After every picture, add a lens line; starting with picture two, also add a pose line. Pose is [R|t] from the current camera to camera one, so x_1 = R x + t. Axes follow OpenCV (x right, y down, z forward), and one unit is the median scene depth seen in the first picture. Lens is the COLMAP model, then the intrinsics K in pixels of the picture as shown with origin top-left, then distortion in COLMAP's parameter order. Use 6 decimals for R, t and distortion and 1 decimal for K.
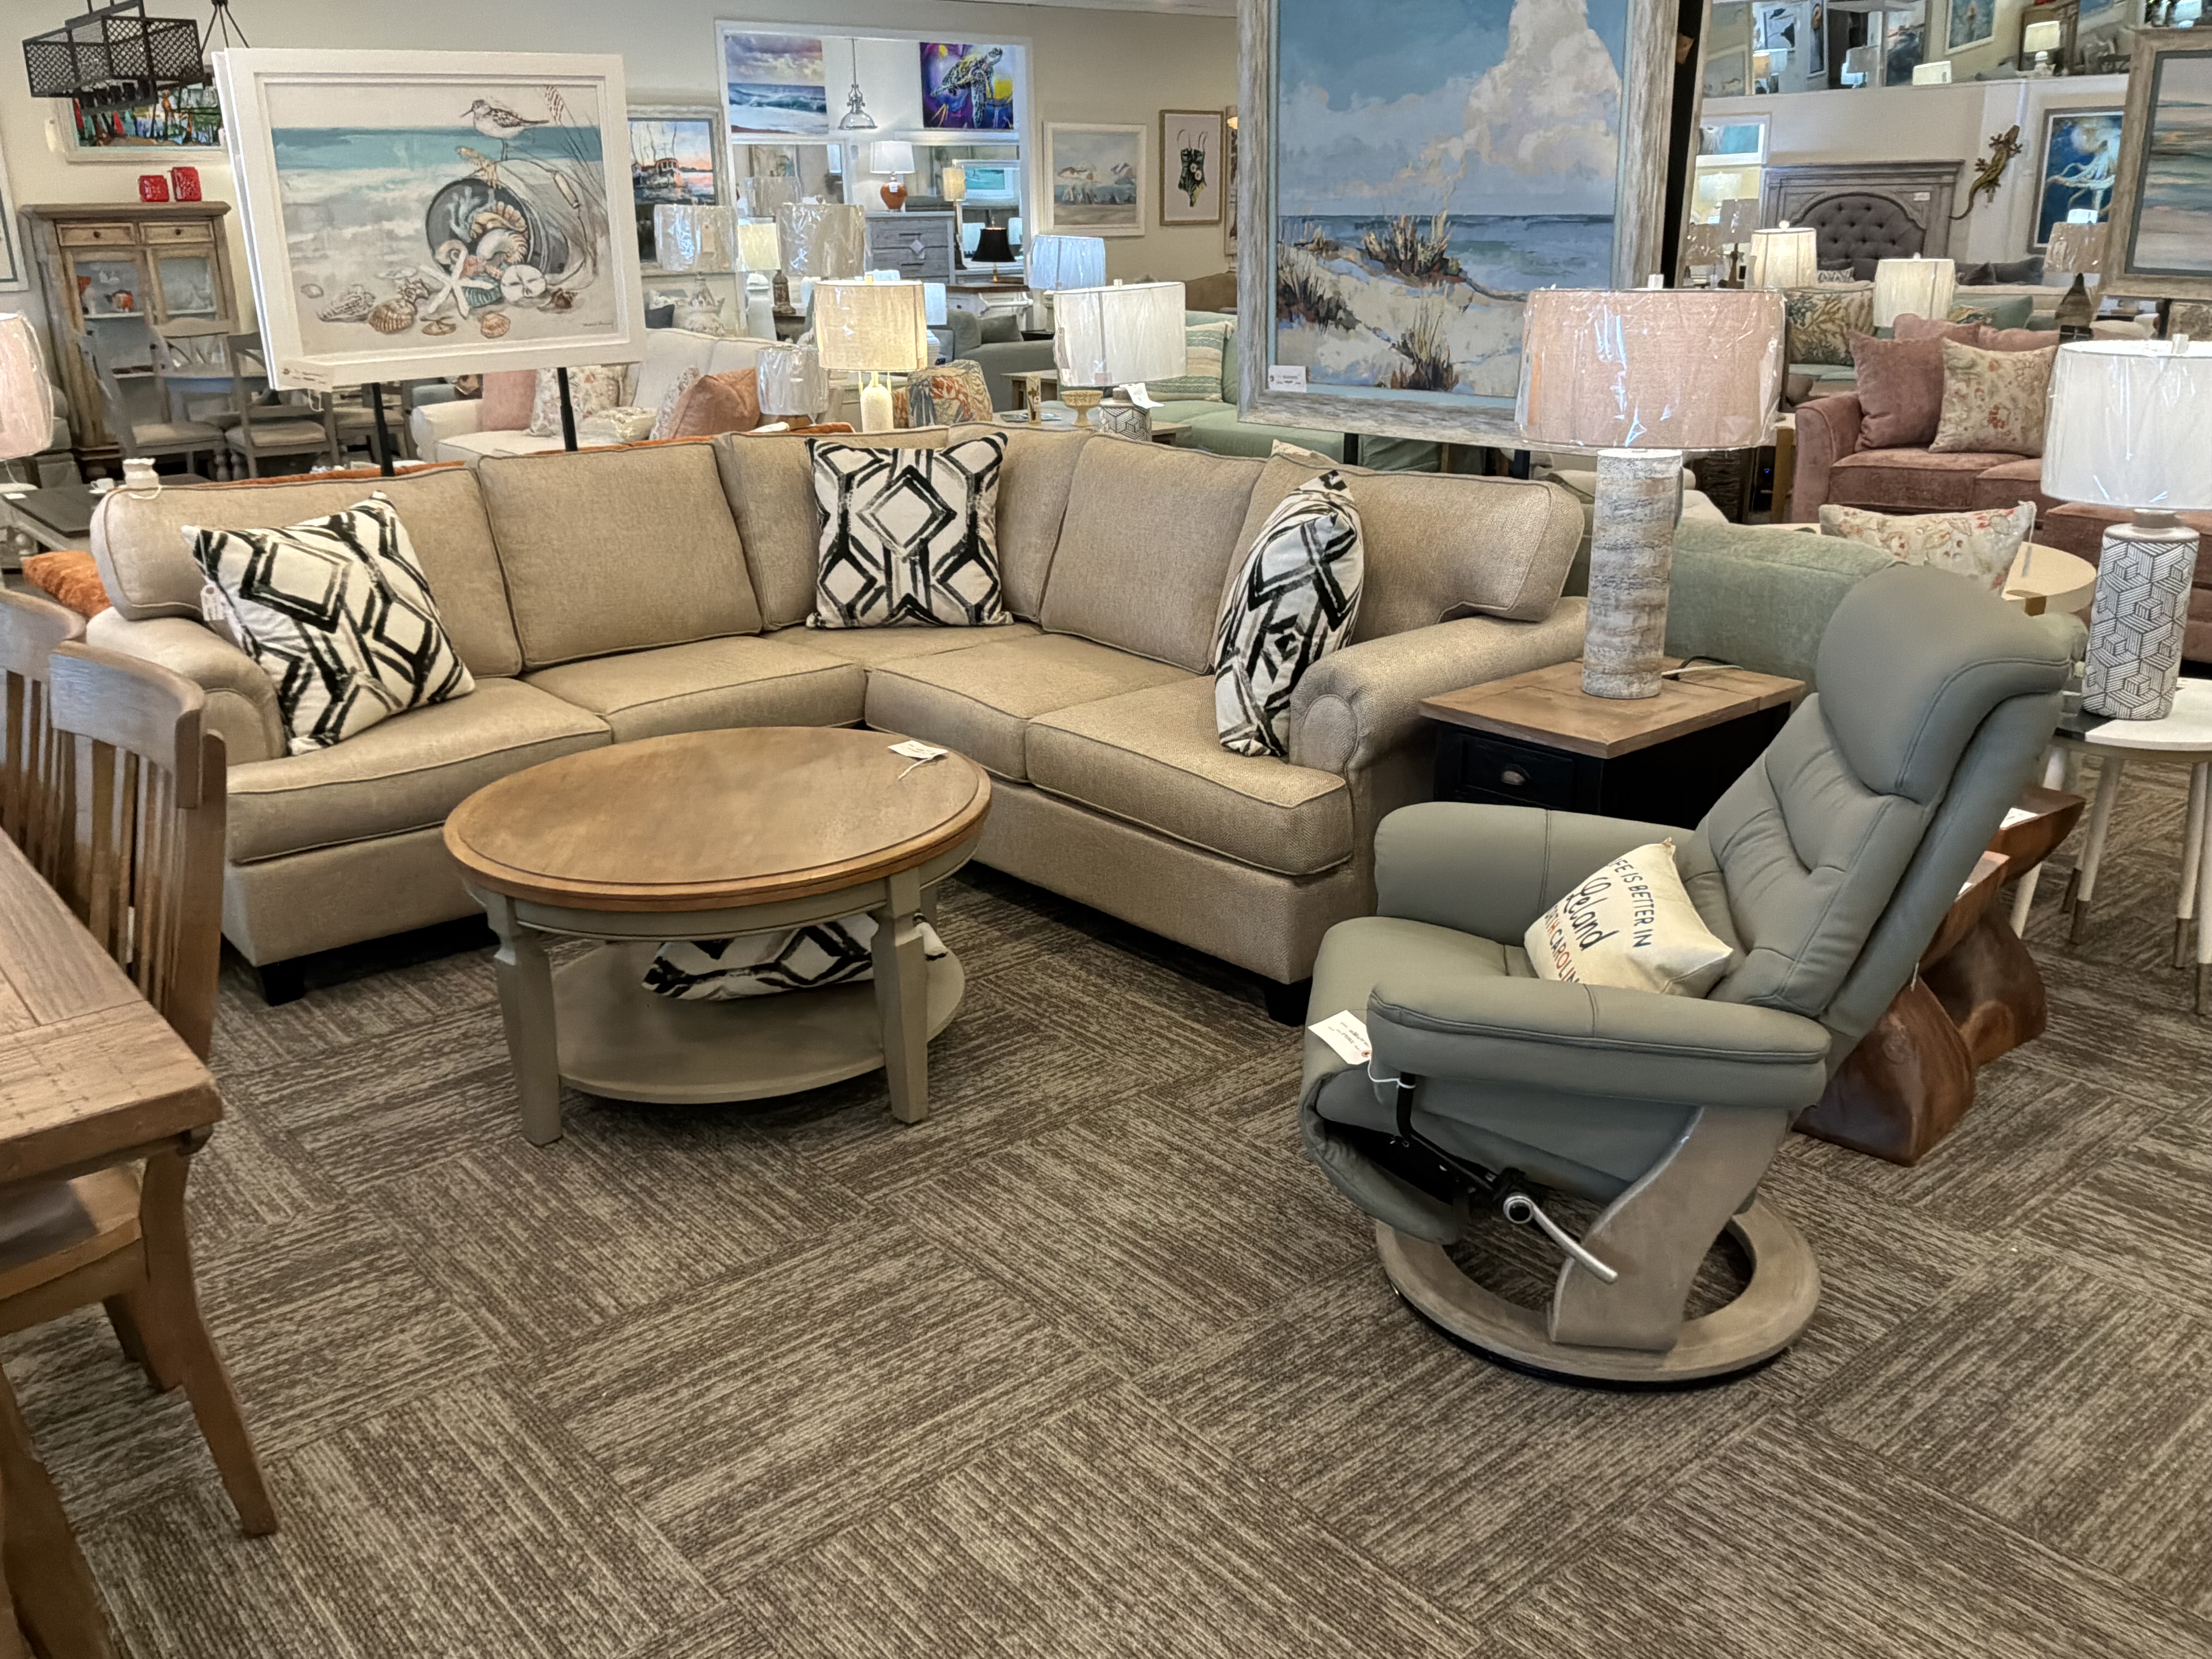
lens RADIAL K [[1833.1, 0, 1119.6], [0, 1833.1, 838.5], [0, 0, 1]] dist [0.058498, -0.094869]
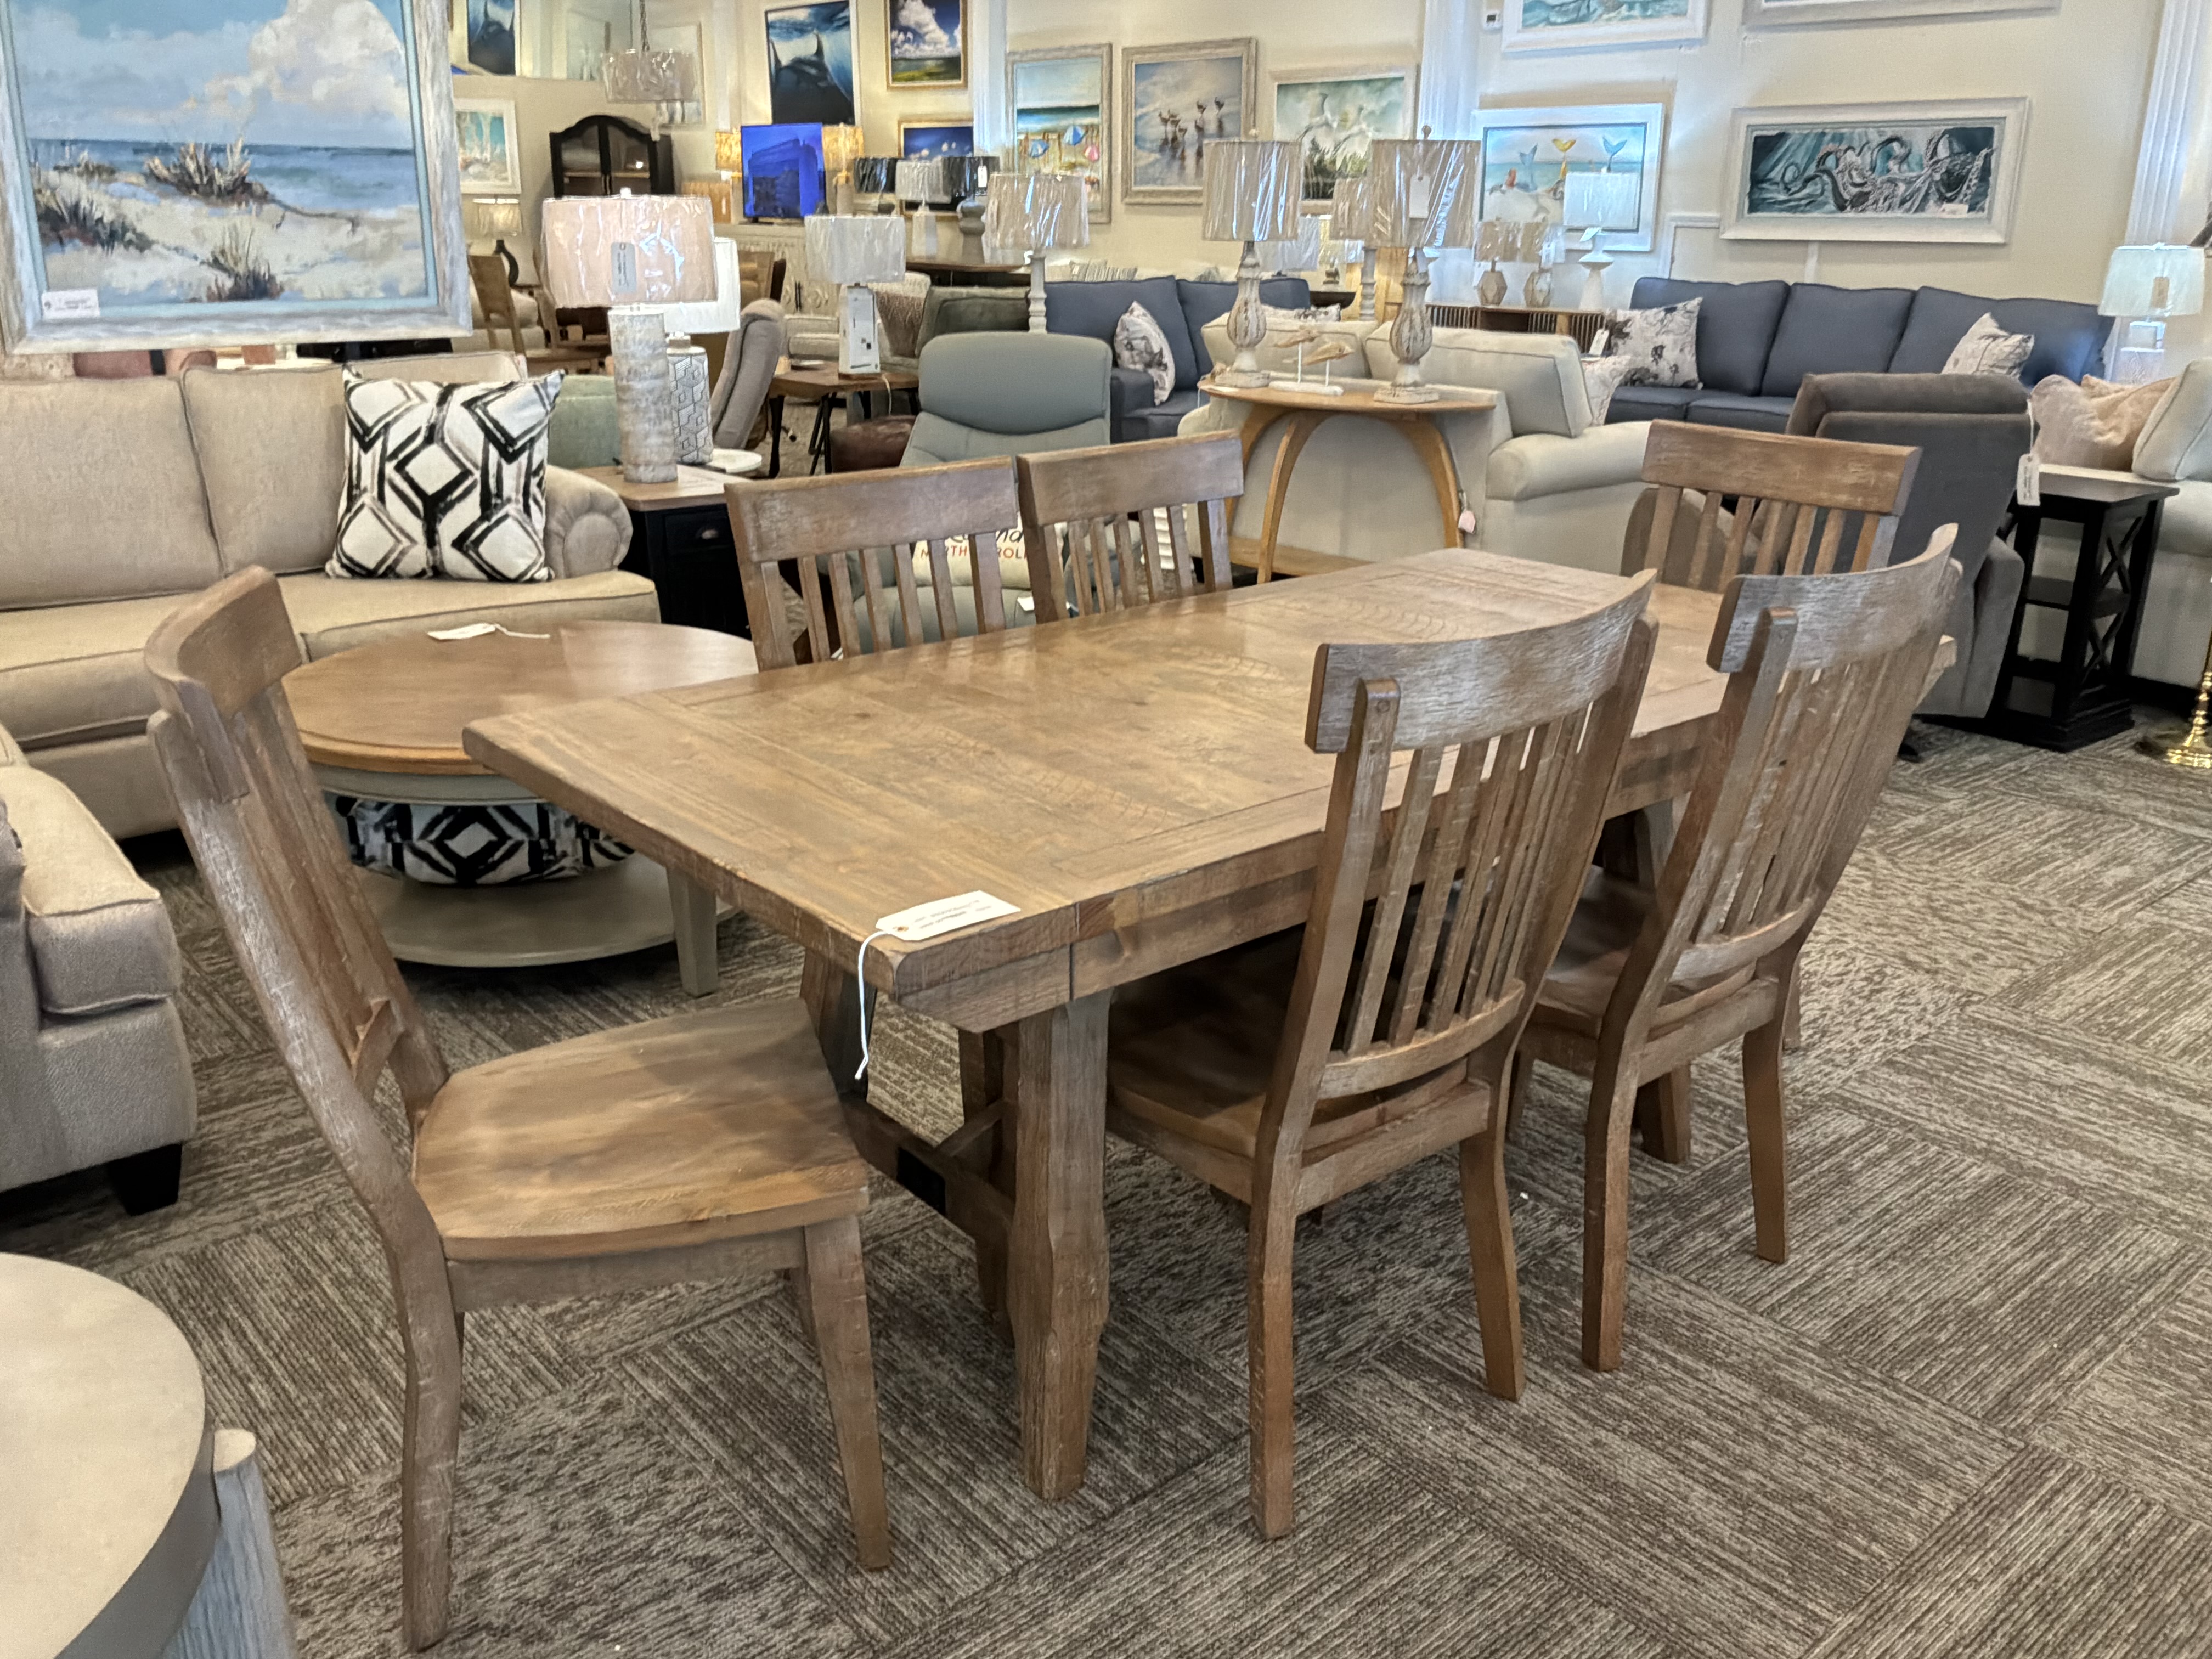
lens RADIAL K [[1833.1, 0, 1095.4], [0, 1833.1, 835.1], [0, 0, 1]] dist [0.058498, -0.094869]
pose [[0.013012, -0.314430, 0.949191, -0.556845], [0.318482, 0.901137, 0.294145, -0.066280], [-0.947840, 0.298473, 0.111866, 0.272509]]
